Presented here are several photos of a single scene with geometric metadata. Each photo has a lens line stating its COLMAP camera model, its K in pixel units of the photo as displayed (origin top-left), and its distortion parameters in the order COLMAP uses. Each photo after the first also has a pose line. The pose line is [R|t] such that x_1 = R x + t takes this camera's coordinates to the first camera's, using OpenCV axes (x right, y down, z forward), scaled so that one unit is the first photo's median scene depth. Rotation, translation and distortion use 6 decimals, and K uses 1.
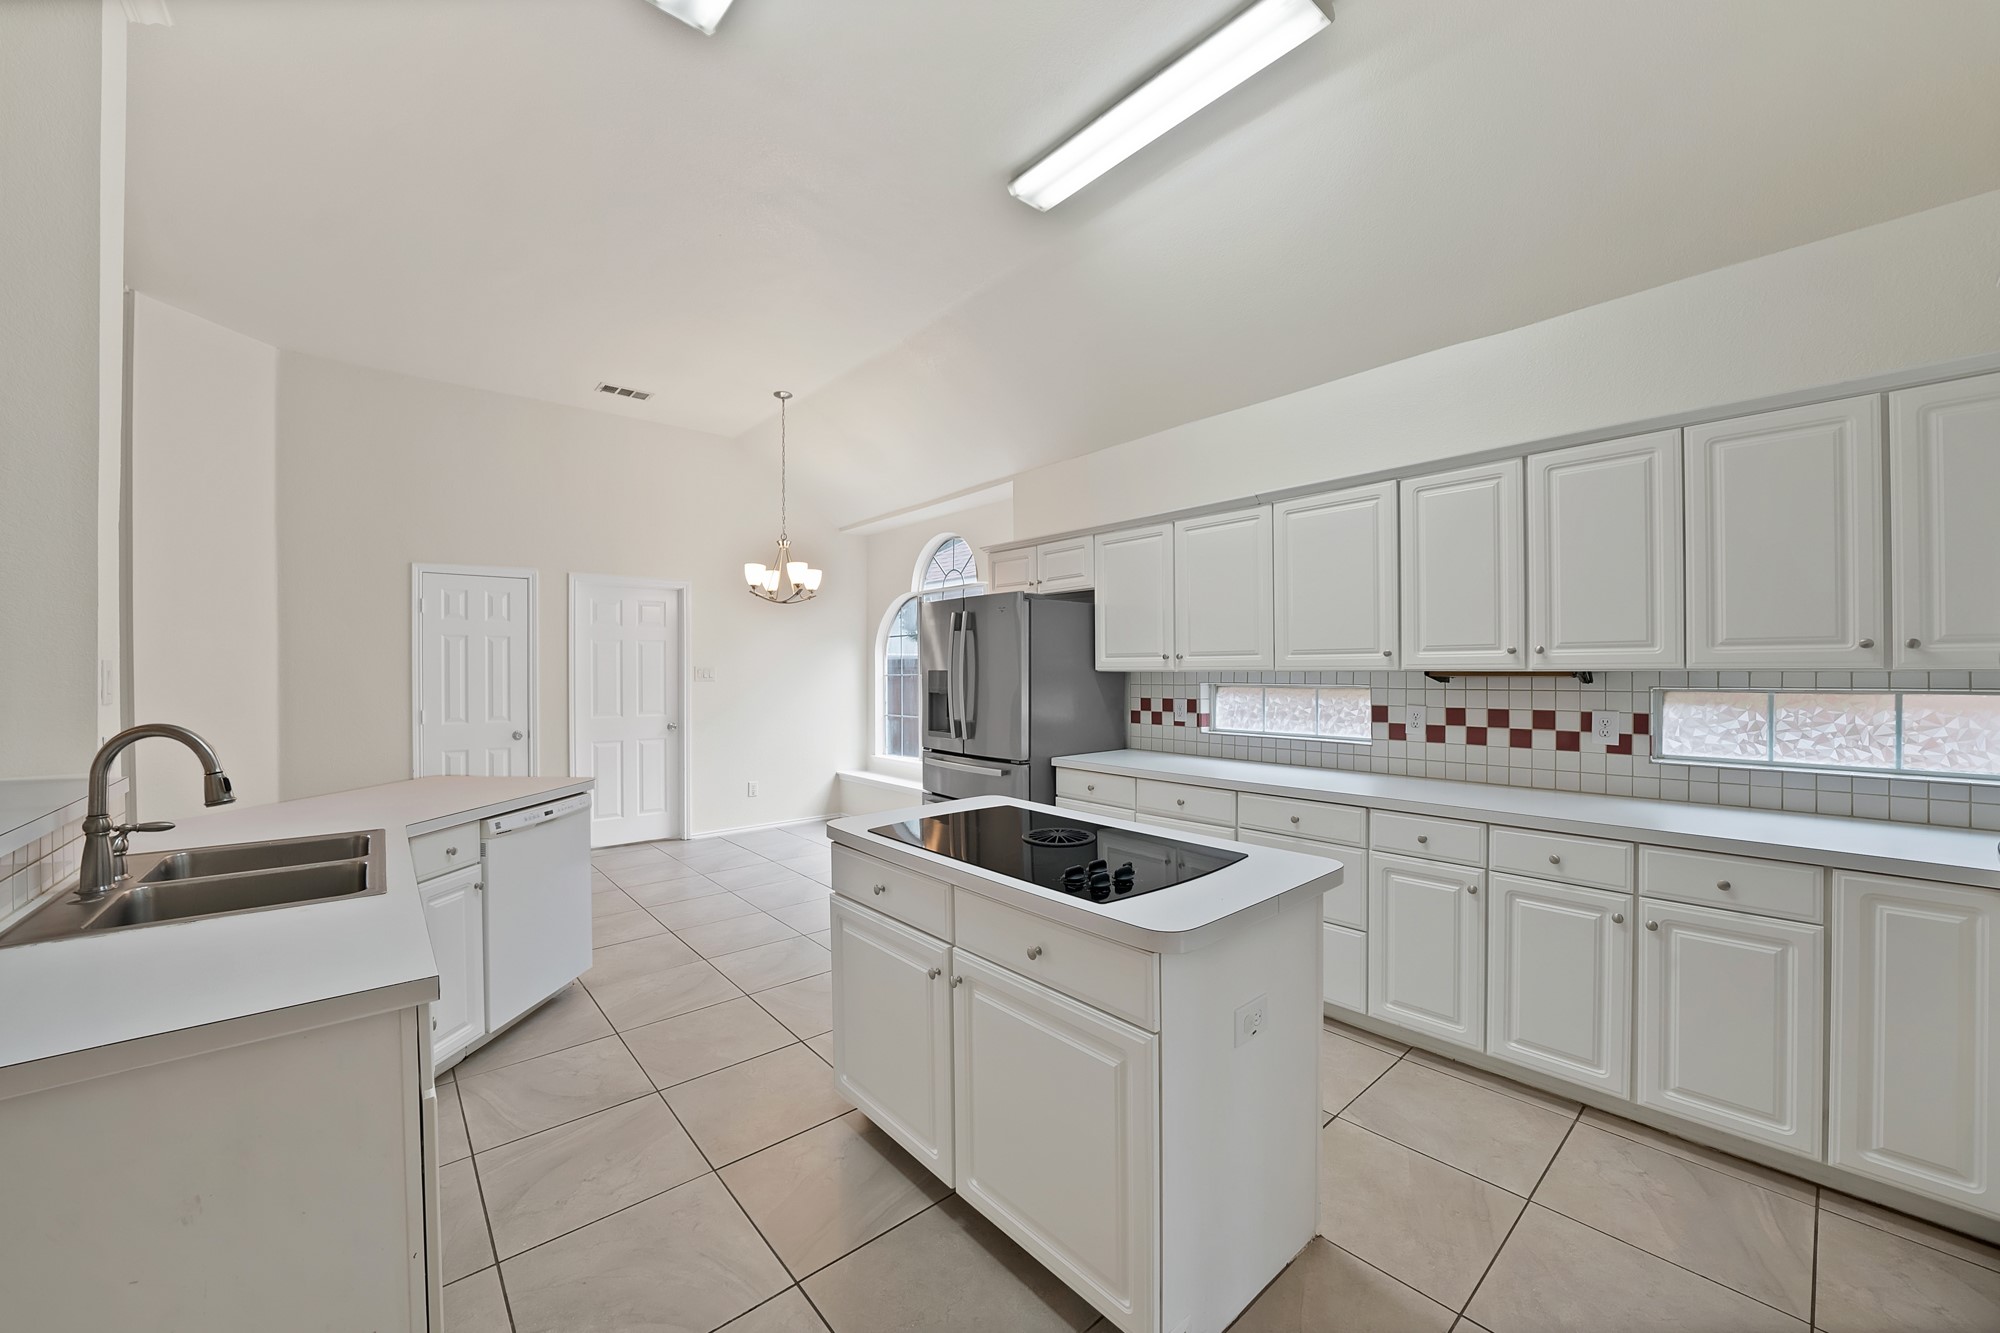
lens RADIAL K [[730.8, 0, 1001.0], [0, 730.8, 674.6], [0, 0, 1]] dist [-0.020350, 0.000269]
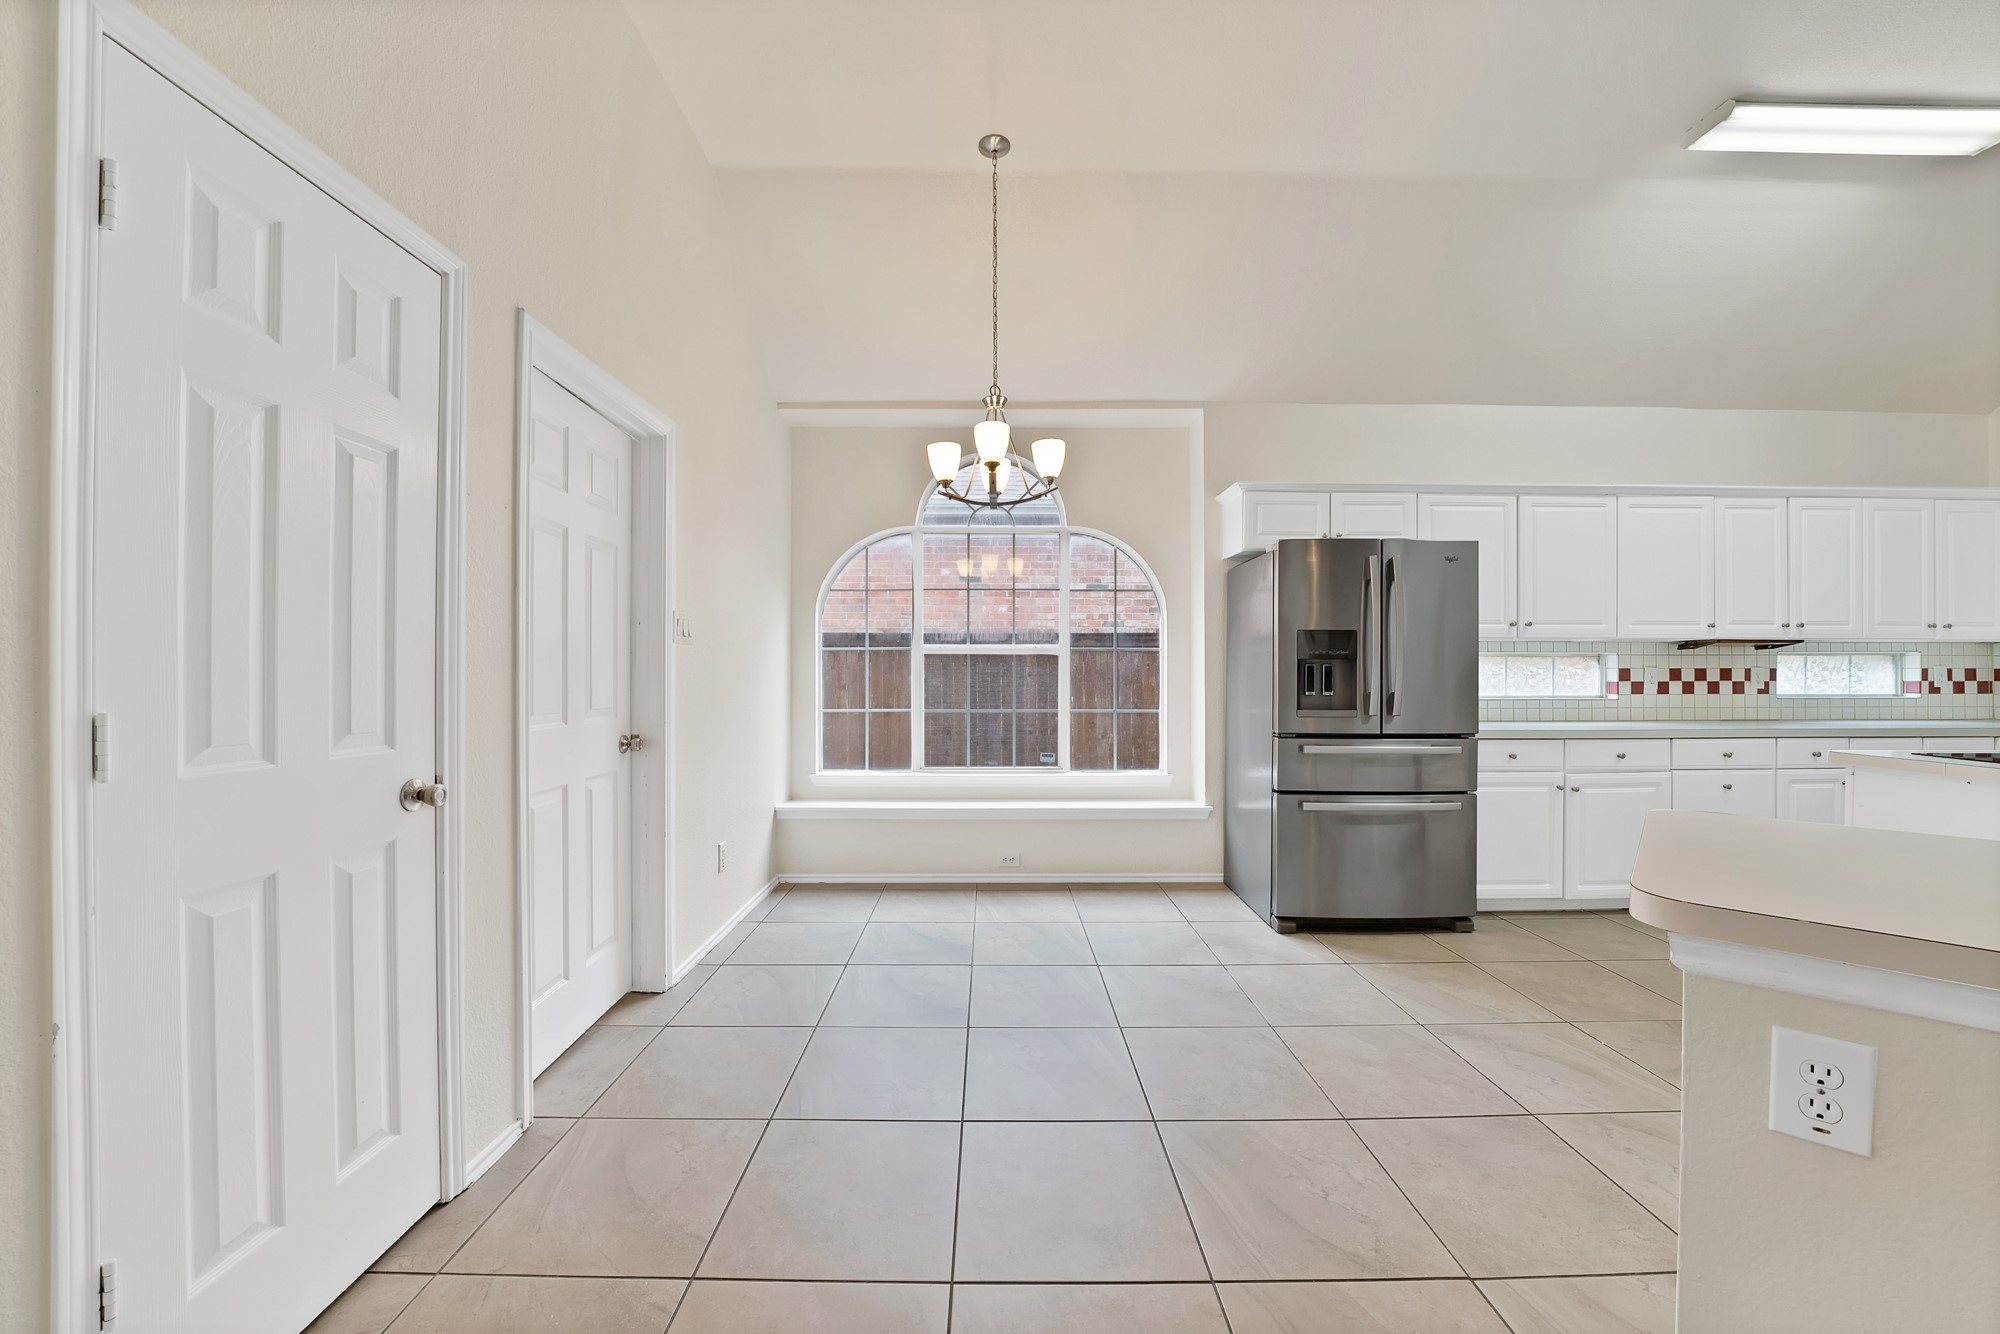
lens RADIAL K [[718.7, 0, 996.2], [0, 718.7, 672.2], [0, 0, 1]] dist [-0.017411, 0.000191]
pose [[0.657061, 0.006701, 0.753808, -1.158343], [0.001676, 0.999945, -0.010350, 0.060648], [-0.753835, 0.008064, 0.657014, 1.013557]]
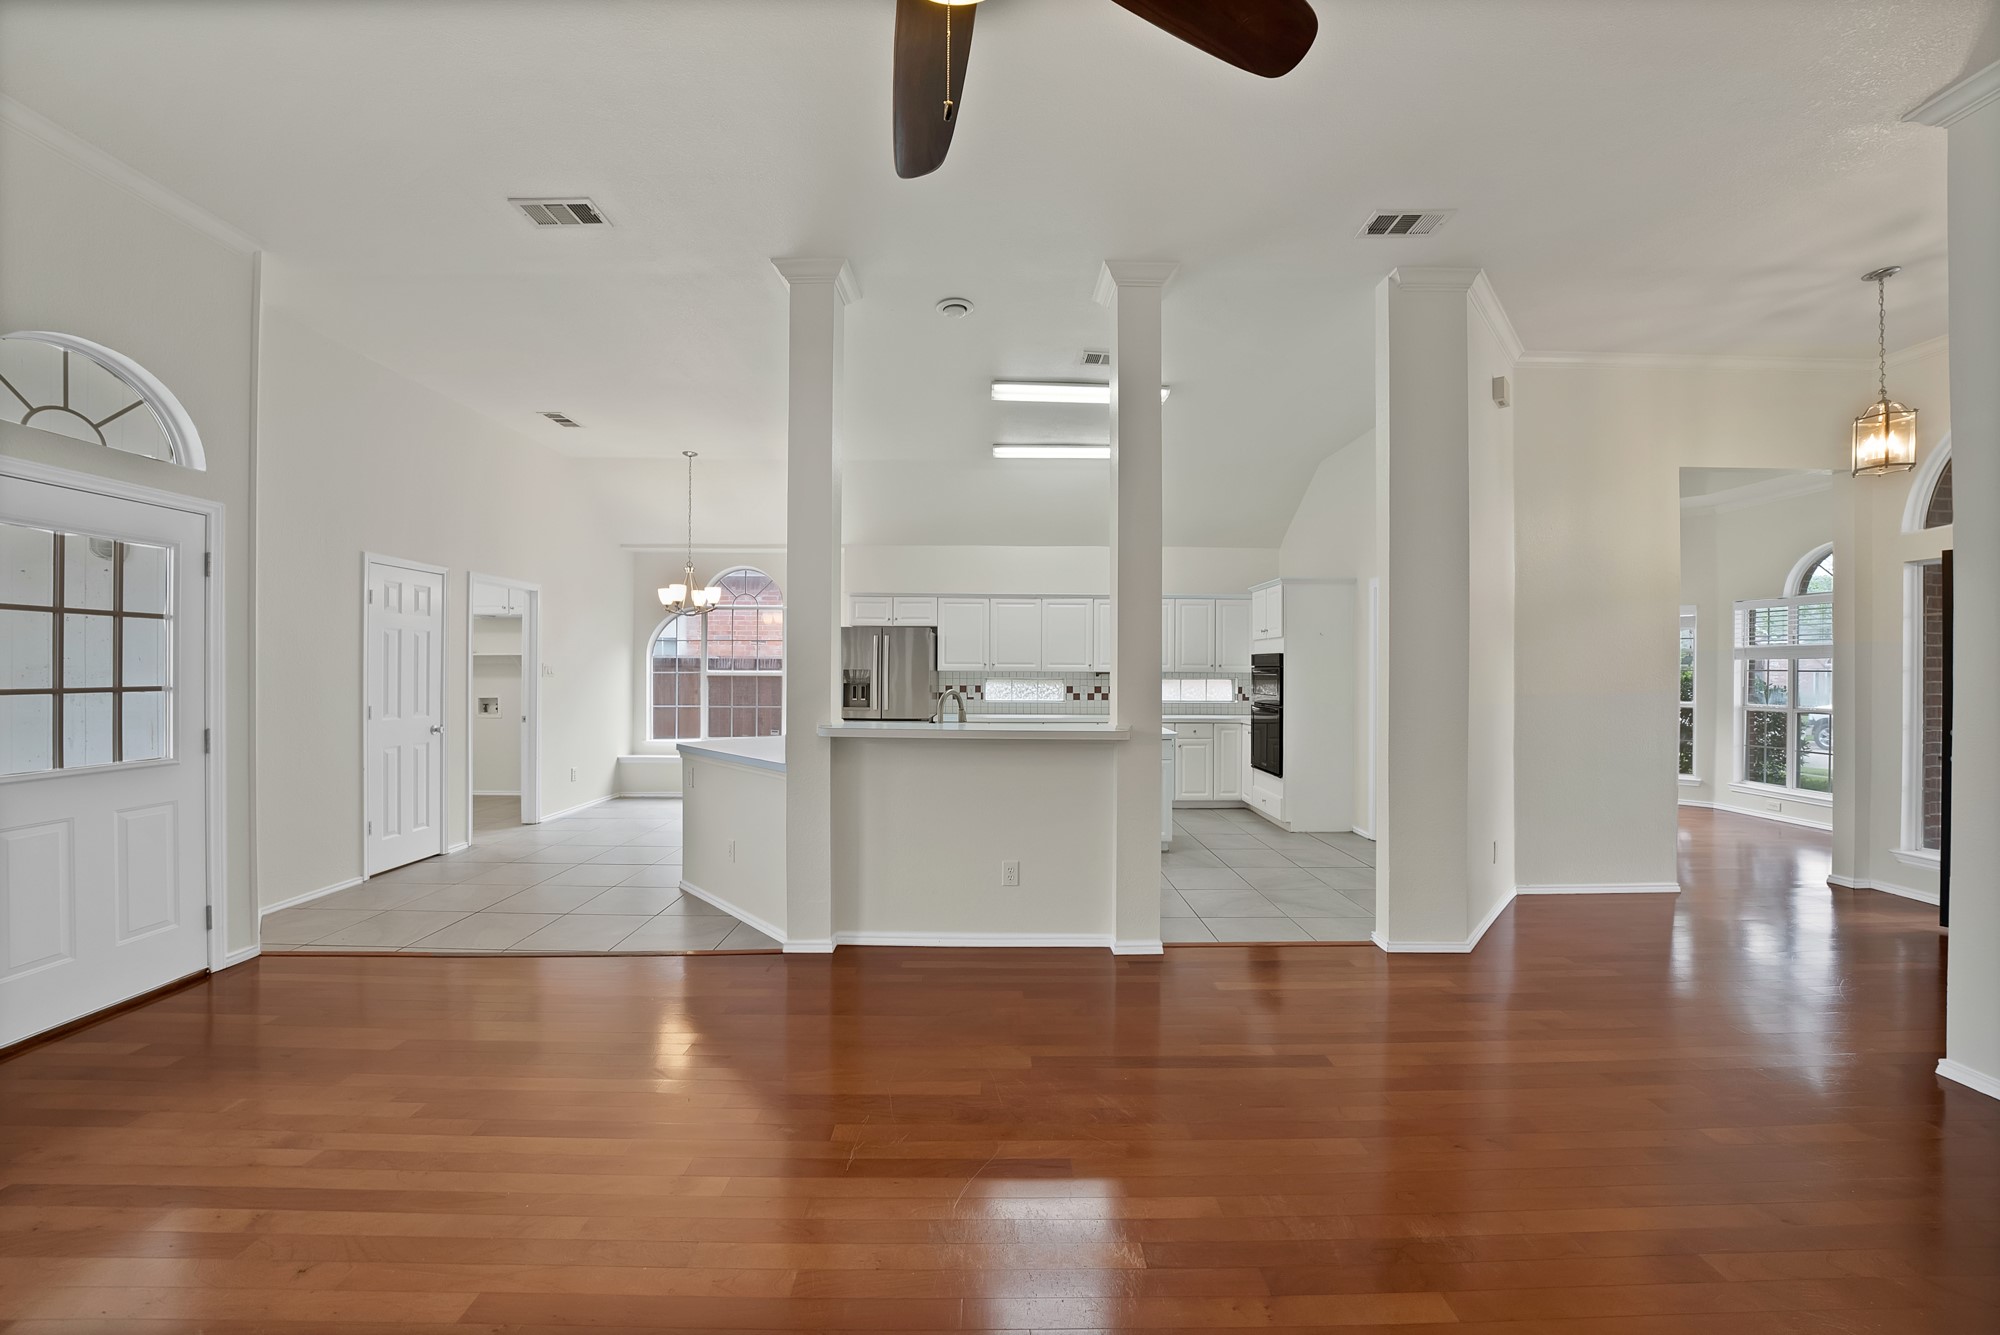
lens RADIAL K [[714.9, 0, 1004.9], [0, 714.9, 670.6], [0, 0, 1]] dist [-0.017589, 0.000047]
pose [[0.651717, 0.008637, 0.758413, -1.425037], [-0.003537, 0.999959, -0.008349, 0.011267], [-0.758454, 0.002758, 0.651721, -0.387725]]
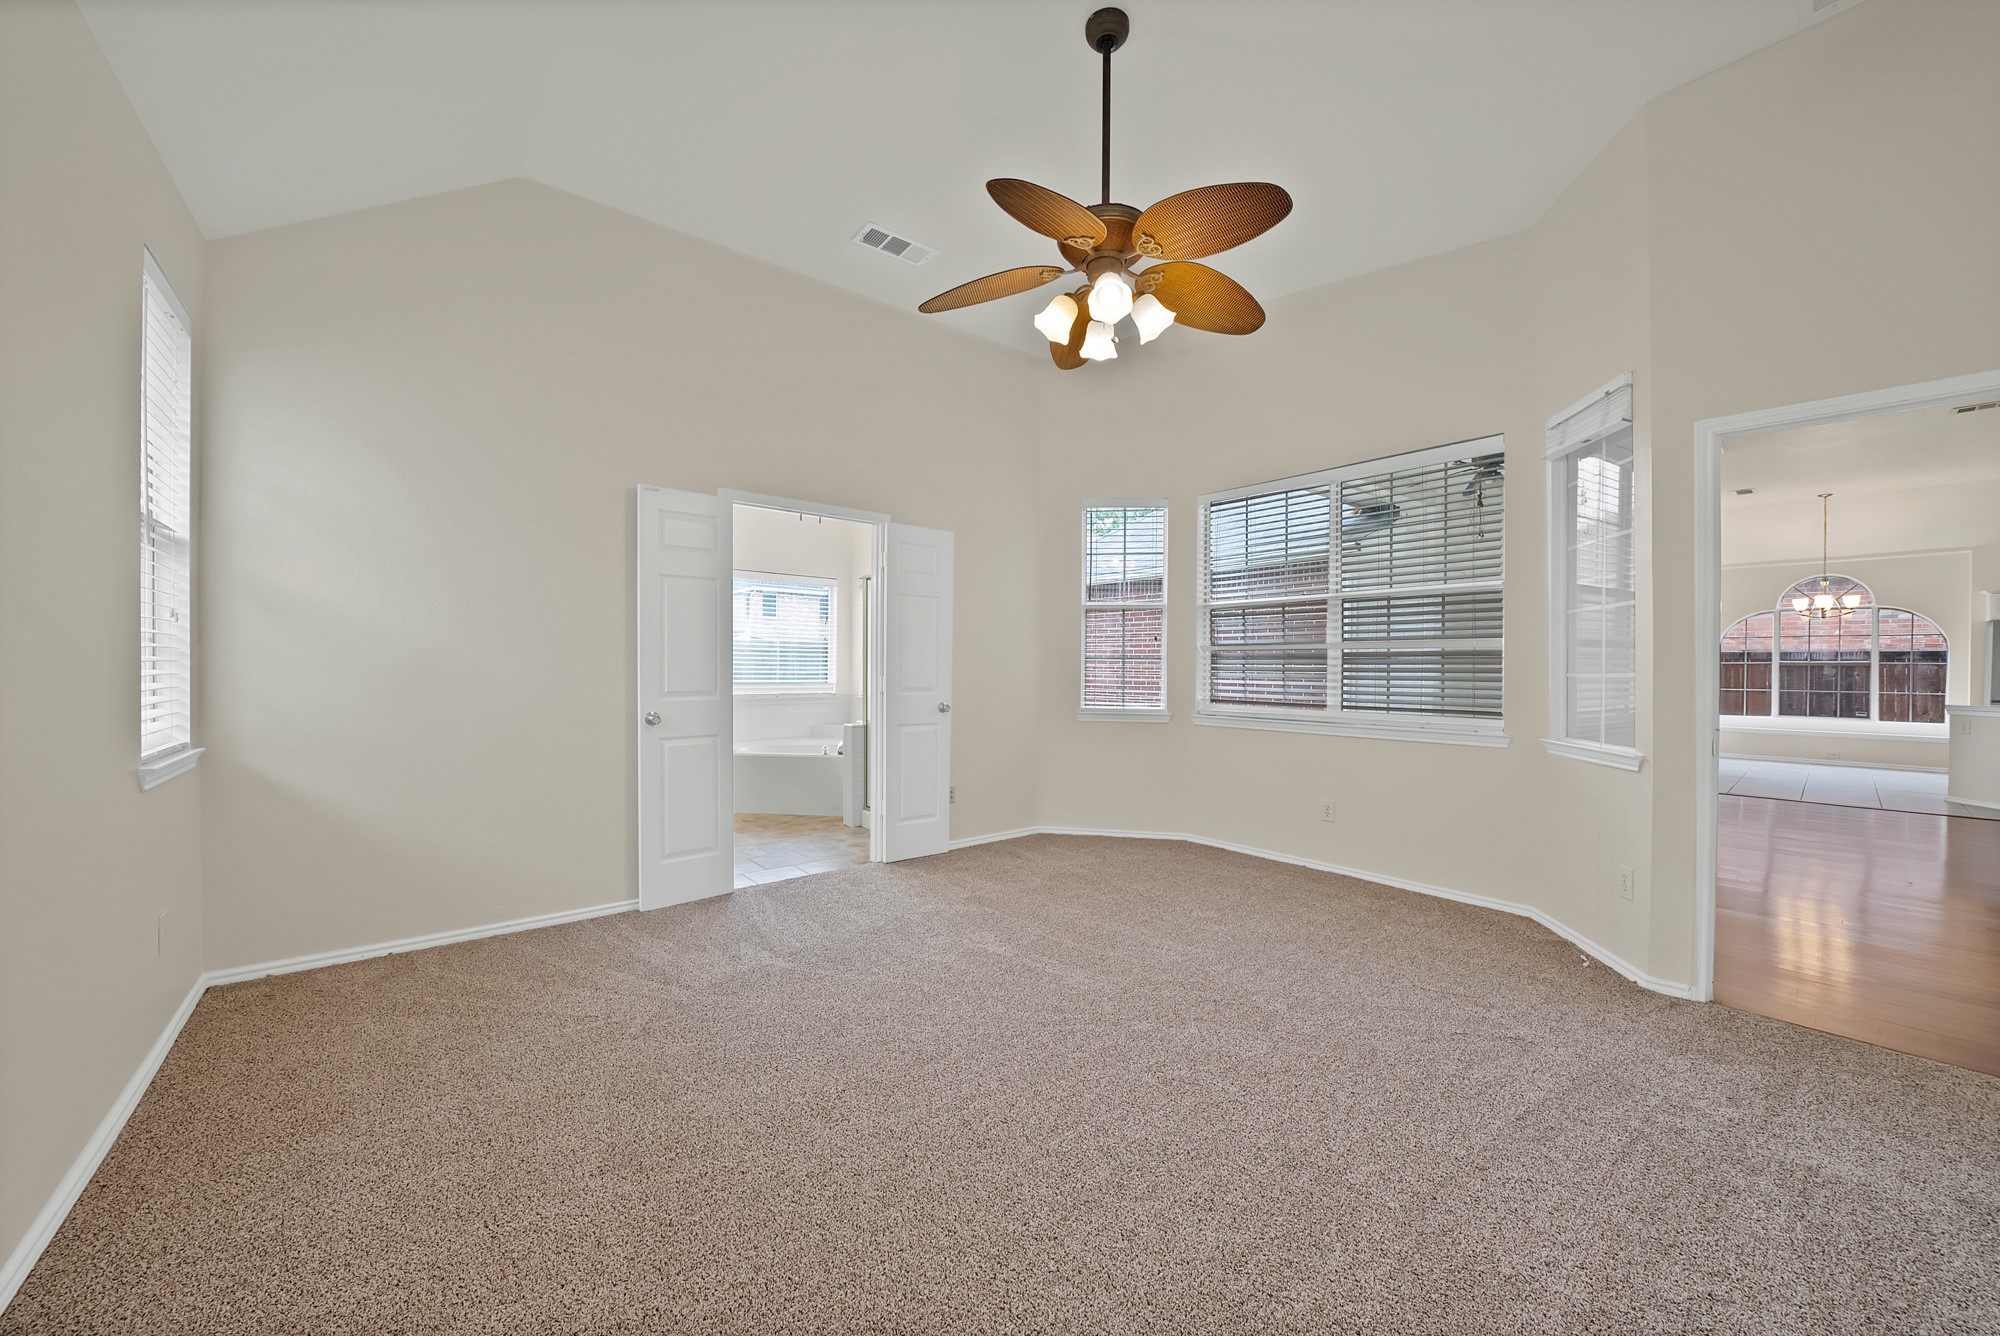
lens RADIAL K [[730.8, 0, 1001.0], [0, 730.8, 676.1], [0, 0, 1]] dist [-0.020350, 0.000269]
pose [[0.999621, 0.014316, -0.023513, -3.435233], [-0.014081, 0.999850, 0.010102, 0.078000], [0.023654, -0.009767, 0.999672, -1.071867]]
